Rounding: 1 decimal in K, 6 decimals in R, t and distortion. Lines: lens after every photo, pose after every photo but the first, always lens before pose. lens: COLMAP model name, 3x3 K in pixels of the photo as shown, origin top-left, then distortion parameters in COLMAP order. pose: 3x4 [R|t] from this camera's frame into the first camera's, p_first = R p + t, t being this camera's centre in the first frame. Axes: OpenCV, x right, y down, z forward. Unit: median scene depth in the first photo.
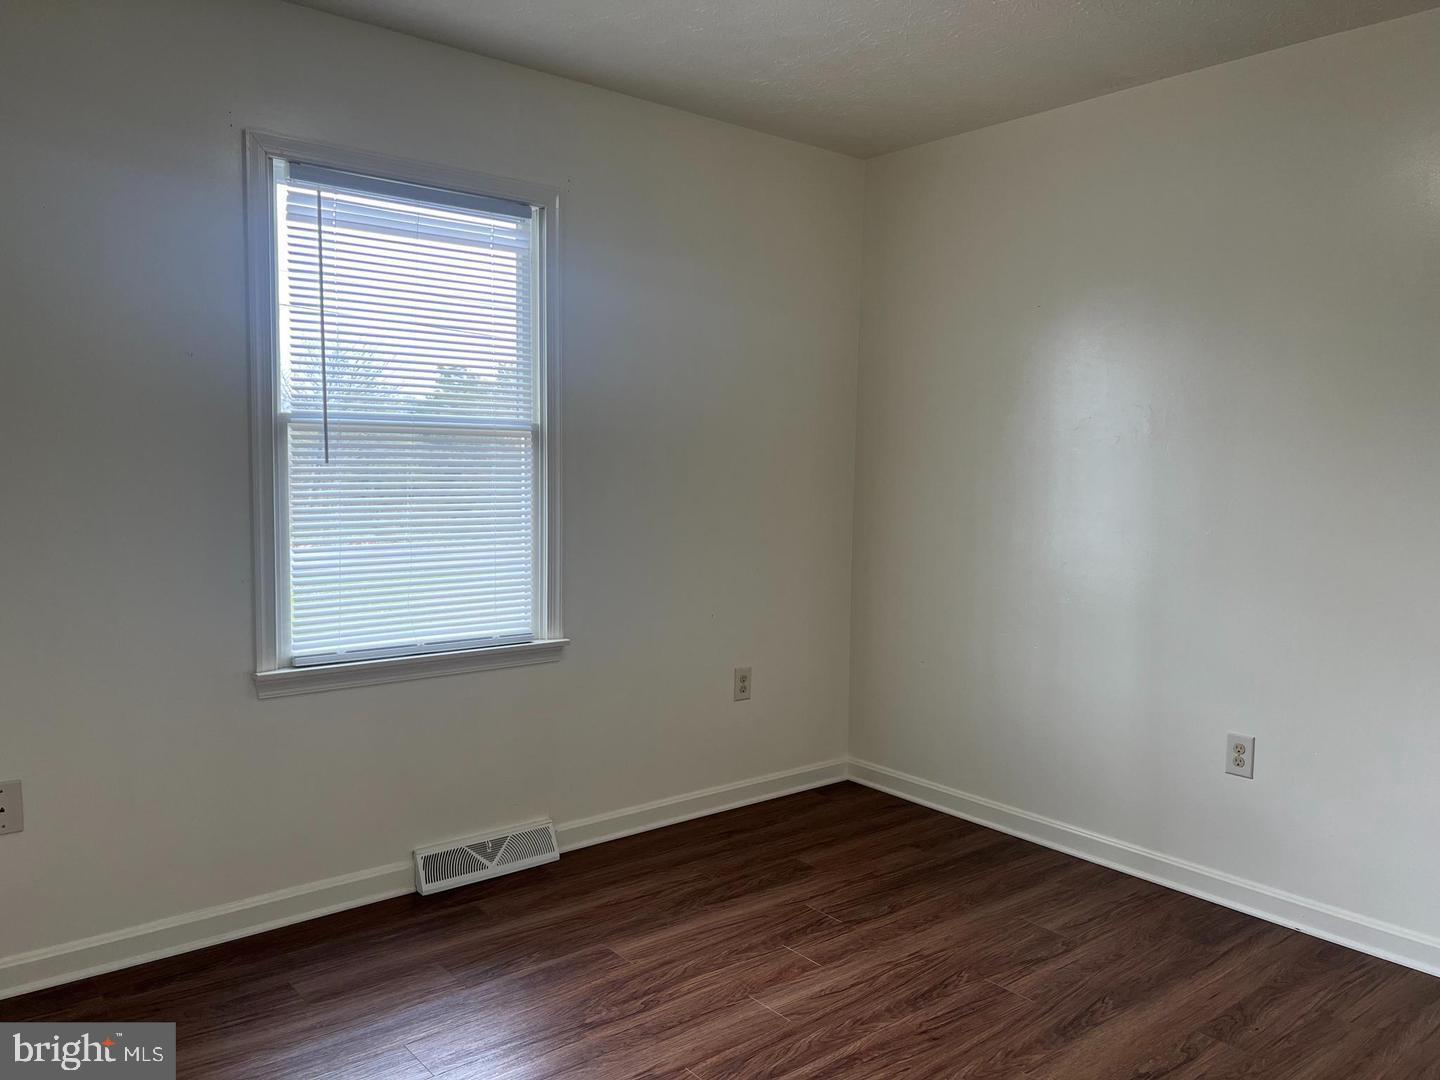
lens RADIAL K [[1080.1, 0, 713.4], [0, 1080.1, 528.4], [0, 0, 1]] dist [0.067688, -0.076604]
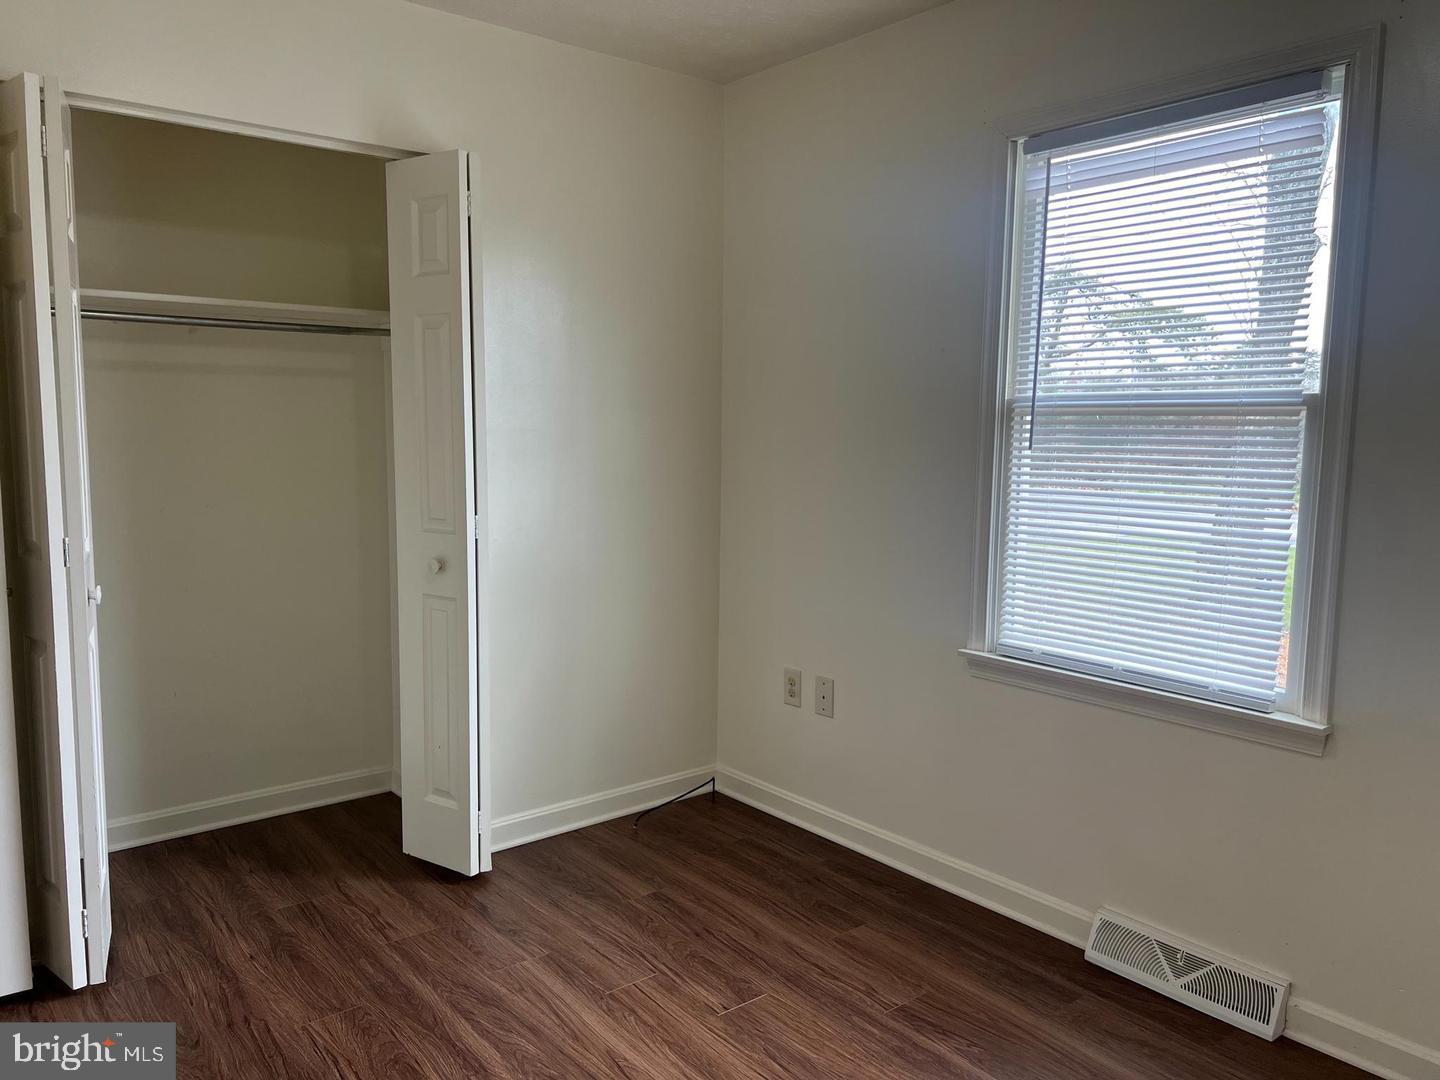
lens RADIAL K [[1080.1, 0, 720.2], [0, 1080.1, 535.7], [0, 0, 1]] dist [0.067688, -0.076604]
pose [[0.012206, 0.089208, -0.995938, 0.563749], [-0.077478, 0.993102, 0.088004, -0.046184], [0.996919, 0.076089, 0.019033, 0.689848]]
